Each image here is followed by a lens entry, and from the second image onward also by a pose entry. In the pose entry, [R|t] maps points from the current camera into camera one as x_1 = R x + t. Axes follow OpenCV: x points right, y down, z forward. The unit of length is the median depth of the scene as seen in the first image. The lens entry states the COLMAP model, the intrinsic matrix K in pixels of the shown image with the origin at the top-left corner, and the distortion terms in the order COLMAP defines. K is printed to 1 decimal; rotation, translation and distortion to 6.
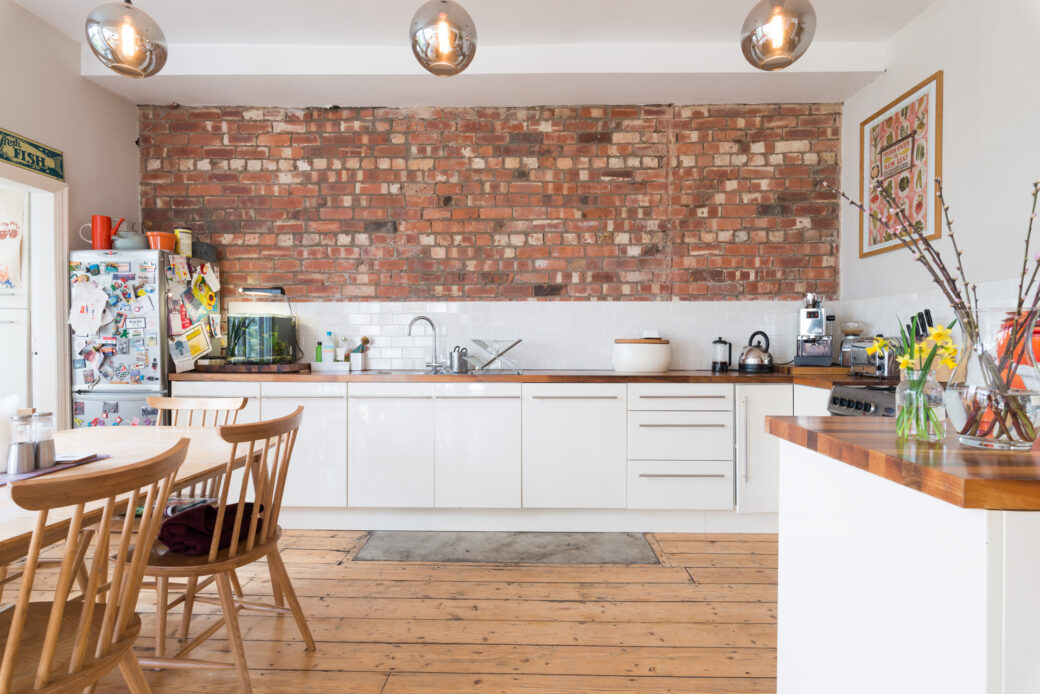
lens RADIAL K [[528.7, 0, 522.1], [0, 528.7, 348.8], [0, 0, 1]] dist [0.001041, -0.000979]
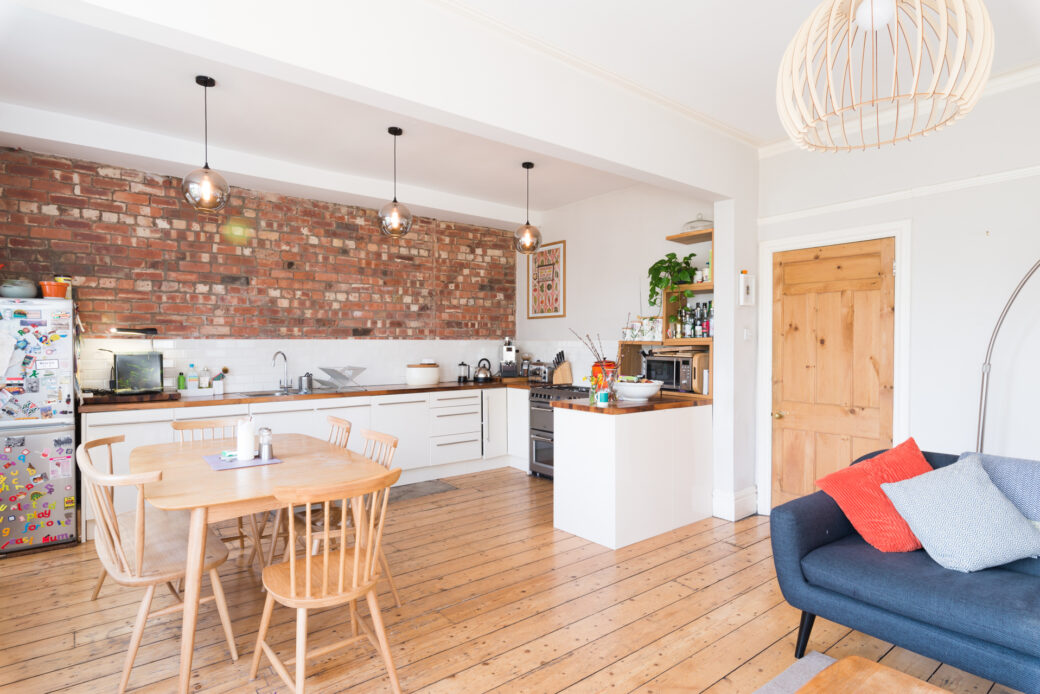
lens RADIAL K [[548.9, 0, 521.9], [0, 548.9, 348.9], [0, 0, 1]] dist [-0.000832, -0.001014]
pose [[0.767853, -0.007456, 0.640582, -0.590443], [0.008177, 0.999965, 0.001837, -0.063299], [-0.640573, 0.003828, 0.767887, -0.459471]]
